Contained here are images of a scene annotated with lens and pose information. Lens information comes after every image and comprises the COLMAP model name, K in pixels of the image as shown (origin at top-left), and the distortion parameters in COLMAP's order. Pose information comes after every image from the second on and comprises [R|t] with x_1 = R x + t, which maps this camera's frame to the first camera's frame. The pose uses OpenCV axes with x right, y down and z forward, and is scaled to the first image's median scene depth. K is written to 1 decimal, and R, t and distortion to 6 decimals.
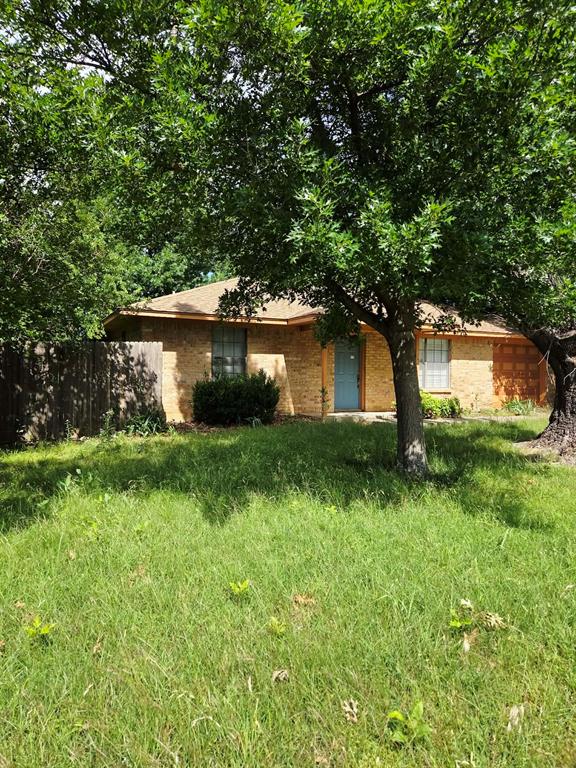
lens RADIAL K [[528.5, 0, 283.6], [0, 528.5, 388.7], [0, 0, 1]] dist [0.080443, -0.064757]
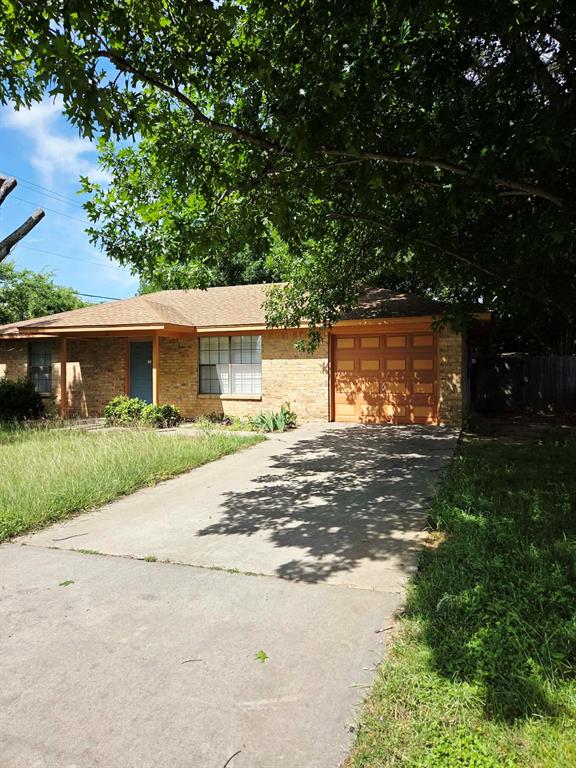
lens RADIAL K [[528.5, 0, 295.0], [0, 528.5, 381.4], [0, 0, 1]] dist [0.080443, -0.064757]
pose [[0.674207, -0.009697, -0.738479, 0.976410], [-0.008365, 0.999749, -0.020764, -0.004454], [0.738495, 0.020177, 0.673957, 0.493732]]
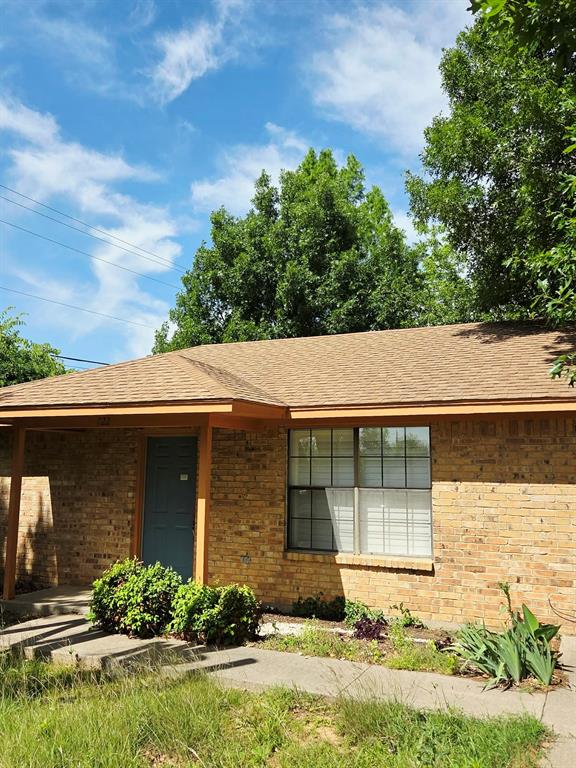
lens RADIAL K [[707.5, 0, 277.9], [0, 707.5, 381.6], [0, 0, 1]] dist [0.047163, -0.001670]
pose [[0.608825, -0.112991, -0.785216, 0.662316], [-0.026808, 0.986309, -0.162714, -0.039971], [0.792851, 0.120114, 0.597461, 0.618204]]
